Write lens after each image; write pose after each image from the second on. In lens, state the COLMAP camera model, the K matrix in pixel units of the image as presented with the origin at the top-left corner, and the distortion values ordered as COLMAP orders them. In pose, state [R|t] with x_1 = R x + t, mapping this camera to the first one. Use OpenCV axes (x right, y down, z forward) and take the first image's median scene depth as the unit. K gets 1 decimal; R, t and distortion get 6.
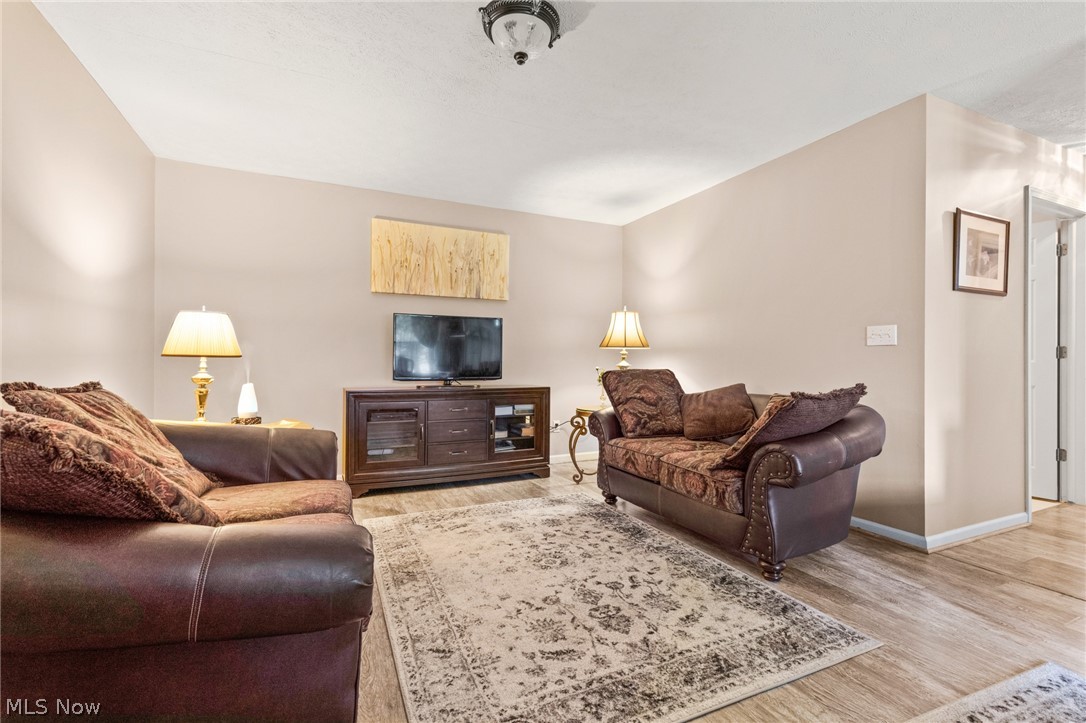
lens RADIAL K [[488.8, 0, 547.6], [0, 488.8, 358.6], [0, 0, 1]] dist [0.011384, -0.002922]
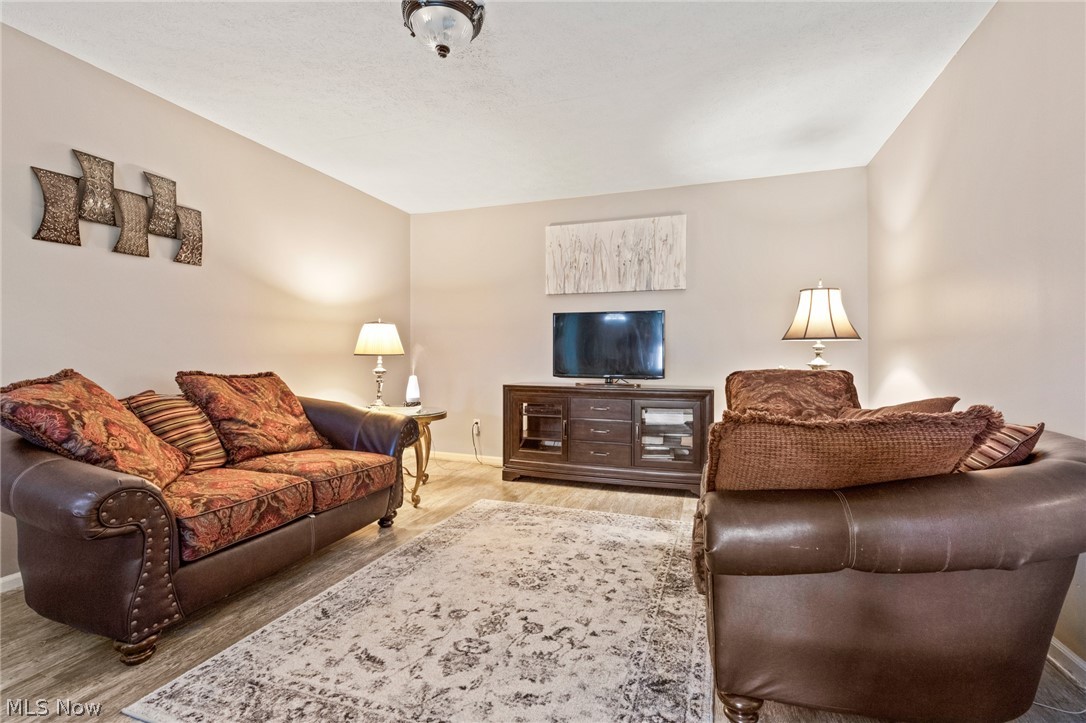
lens RADIAL K [[488.8, 0, 546.3], [0, 488.8, 353.9], [0, 0, 1]] dist [0.011384, -0.002922]
pose [[0.719078, -0.006954, -0.694894, 0.540230], [0.004715, 0.999976, -0.005128, 0.000820], [0.694913, 0.000411, 0.719094, 0.304856]]
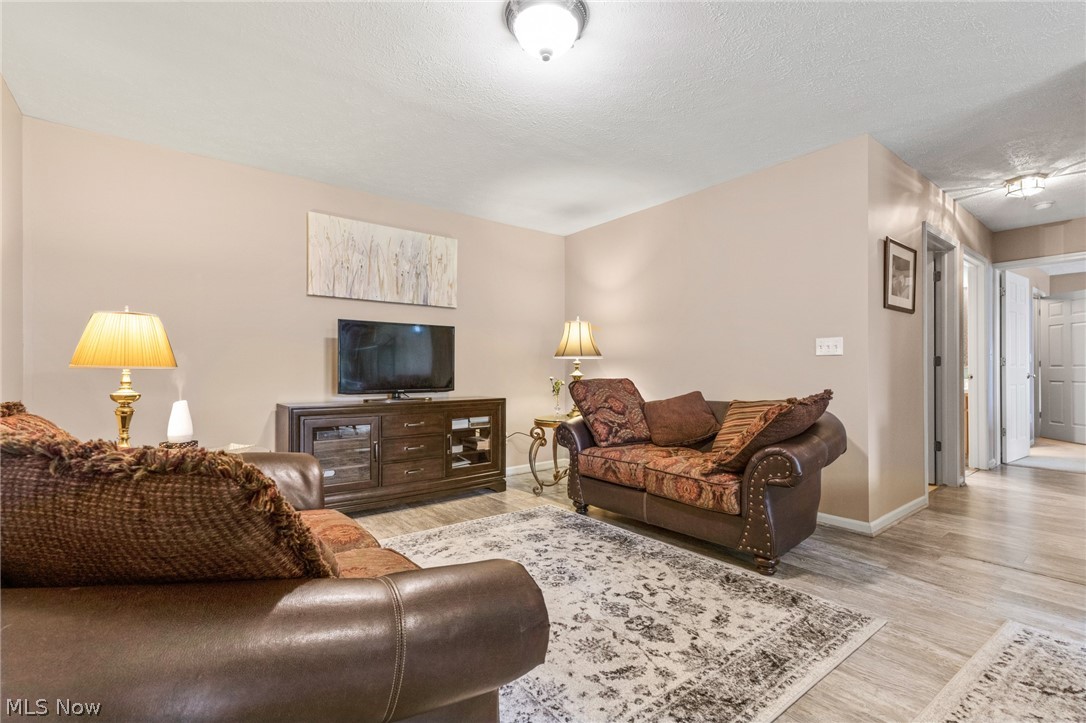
lens RADIAL K [[488.8, 0, 549.5], [0, 488.8, 369.5], [0, 0, 1]] dist [0.011384, -0.002922]
pose [[0.974012, -0.005586, 0.226428, -0.186816], [0.005287, 0.999984, 0.001927, 0.000114], [-0.226436, -0.000680, 0.974026, 0.048679]]
